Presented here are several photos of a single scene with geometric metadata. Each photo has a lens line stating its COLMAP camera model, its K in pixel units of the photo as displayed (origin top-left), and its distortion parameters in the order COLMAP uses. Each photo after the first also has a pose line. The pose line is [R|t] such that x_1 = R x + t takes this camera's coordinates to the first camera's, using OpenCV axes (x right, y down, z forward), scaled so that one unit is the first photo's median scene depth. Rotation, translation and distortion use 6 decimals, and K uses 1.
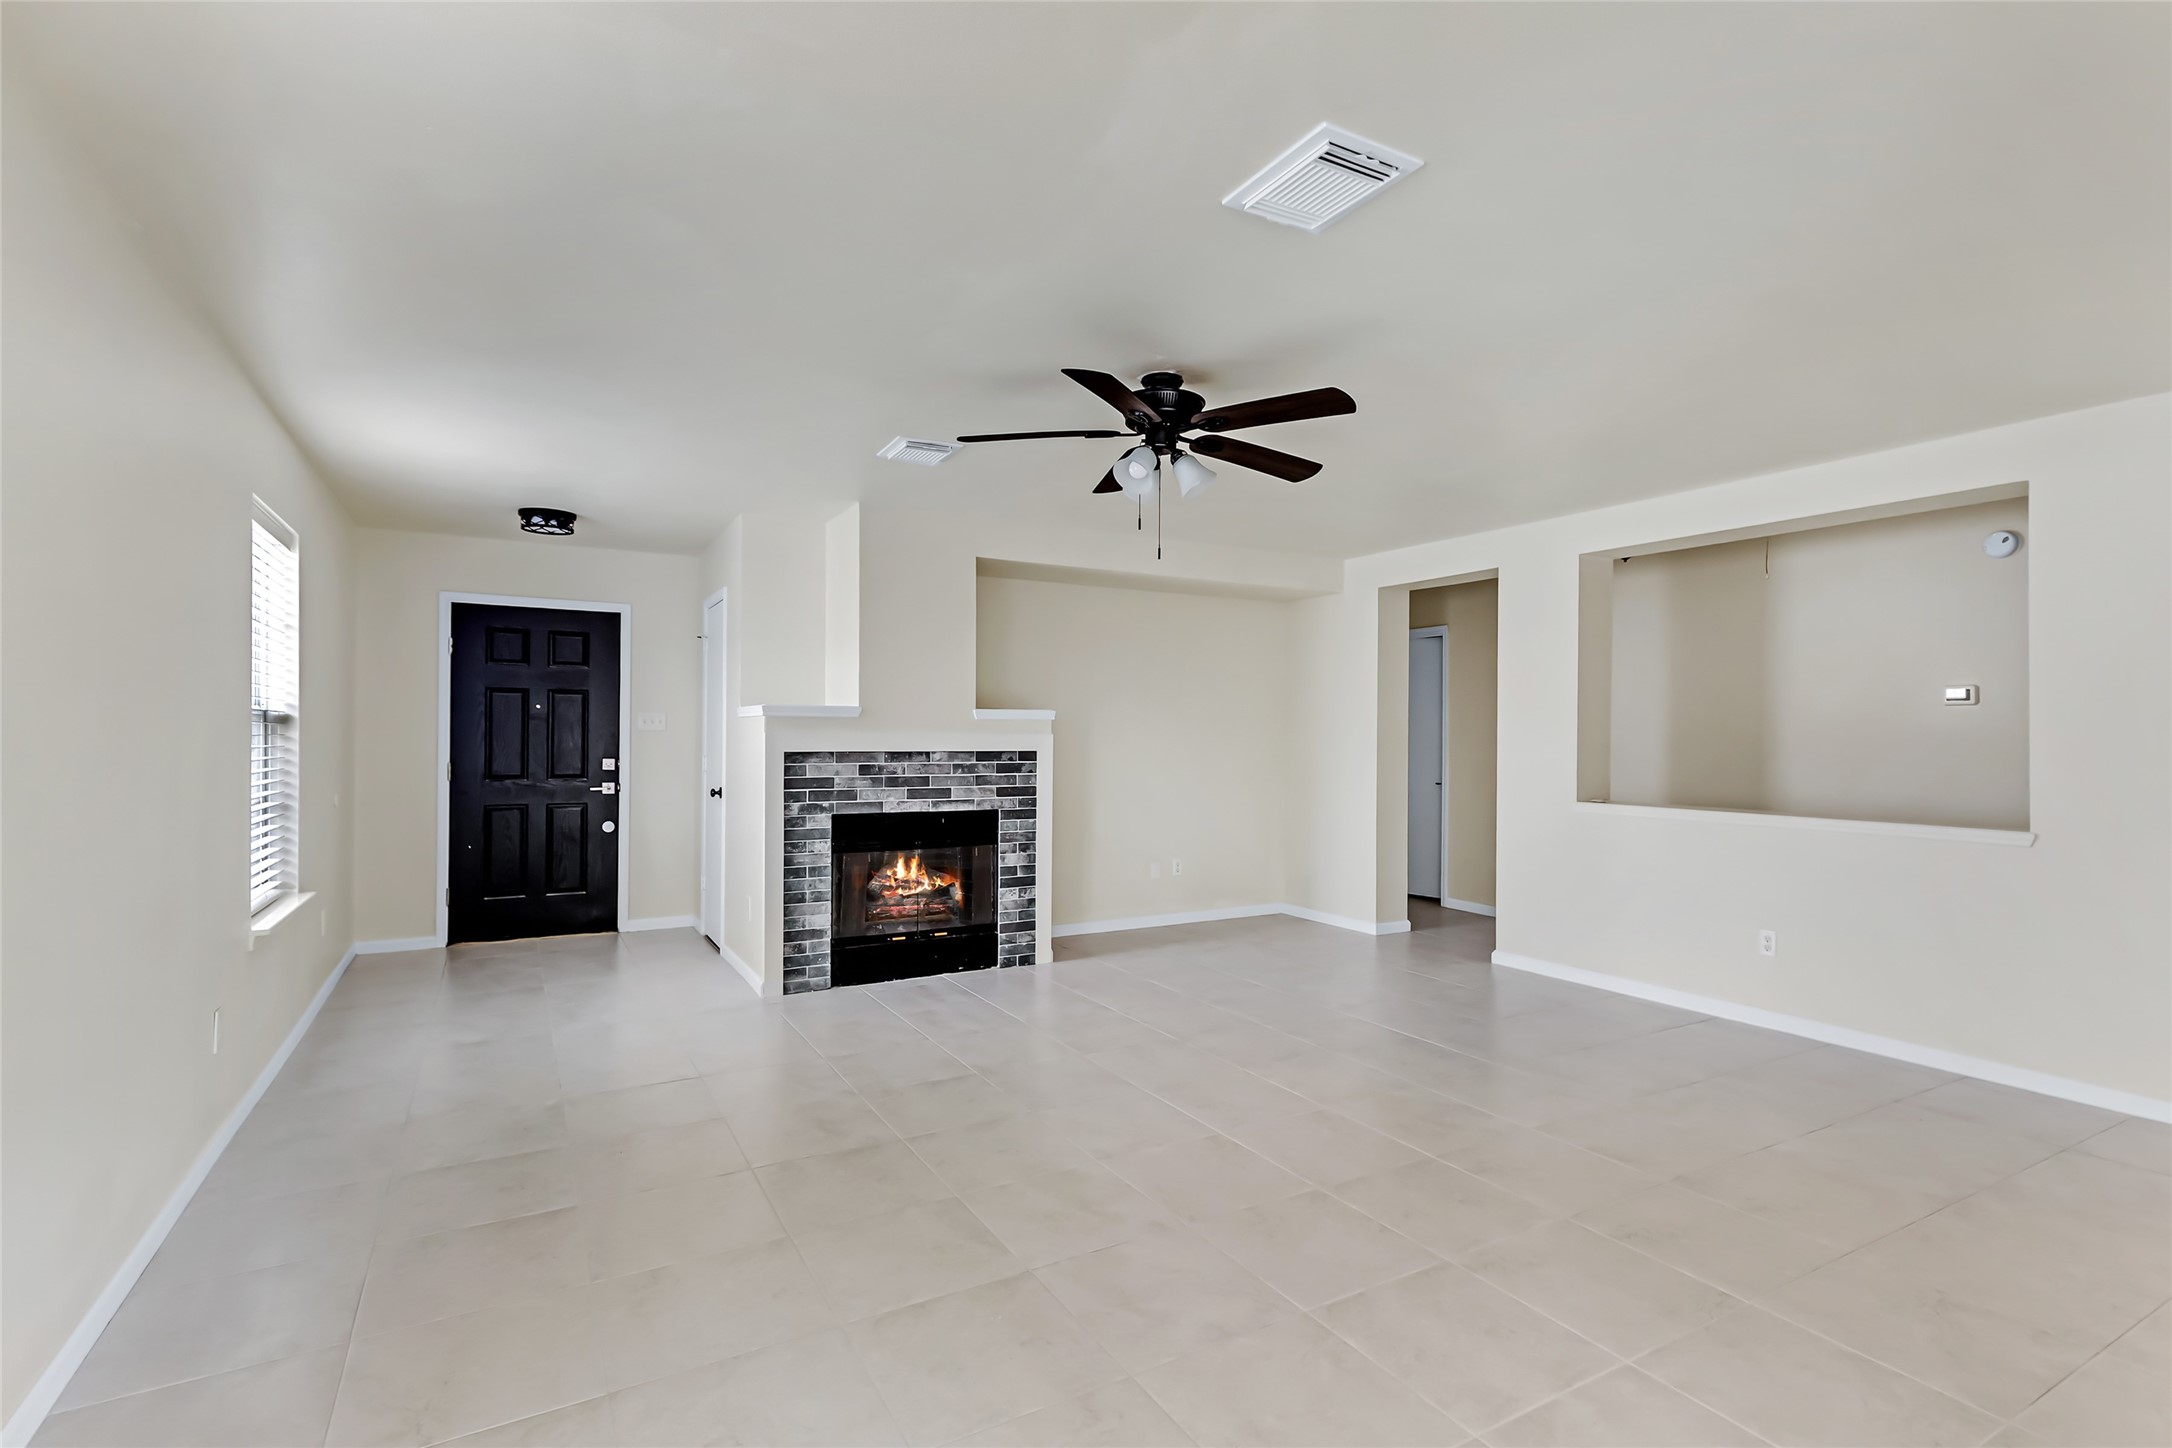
lens RADIAL K [[1006.0, 0, 1095.4], [0, 1006.0, 723.3], [0, 0, 1]] dist [0.003394, -0.000696]
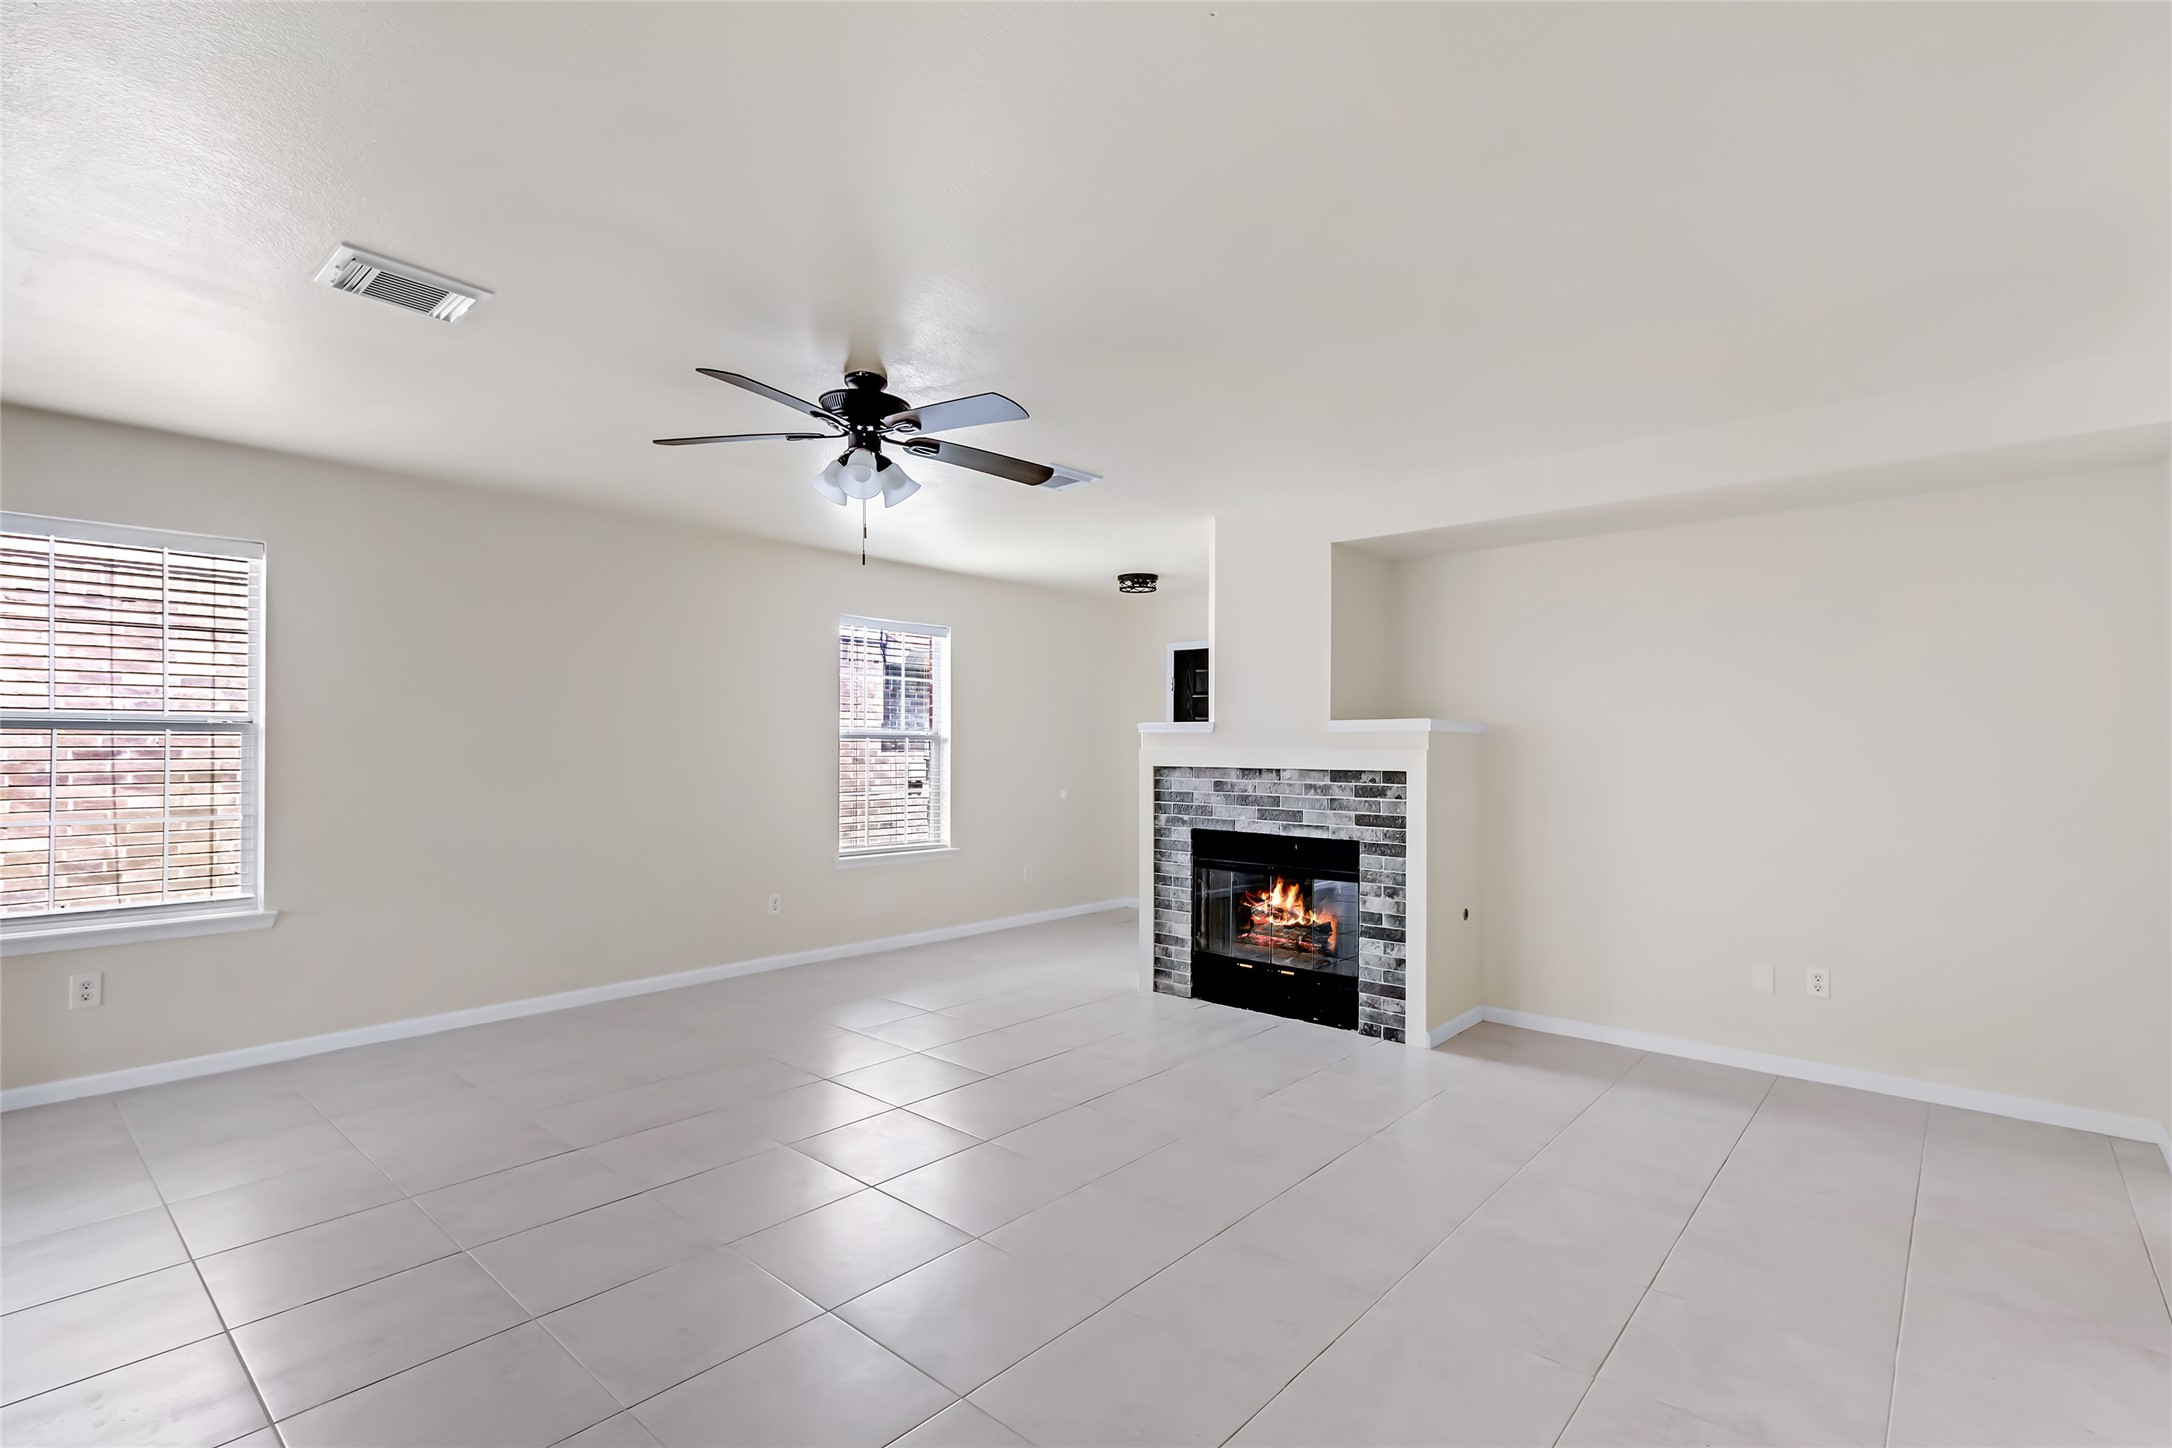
lens RADIAL K [[1006.0, 0, 1105.9], [0, 1006.0, 735.5], [0, 0, 1]] dist [0.003394, -0.000696]
pose [[0.325179, -0.015698, -0.945522, 0.640697], [0.004338, 0.999876, -0.015109, 0.010870], [0.945643, 0.000812, 0.325206, 0.553029]]
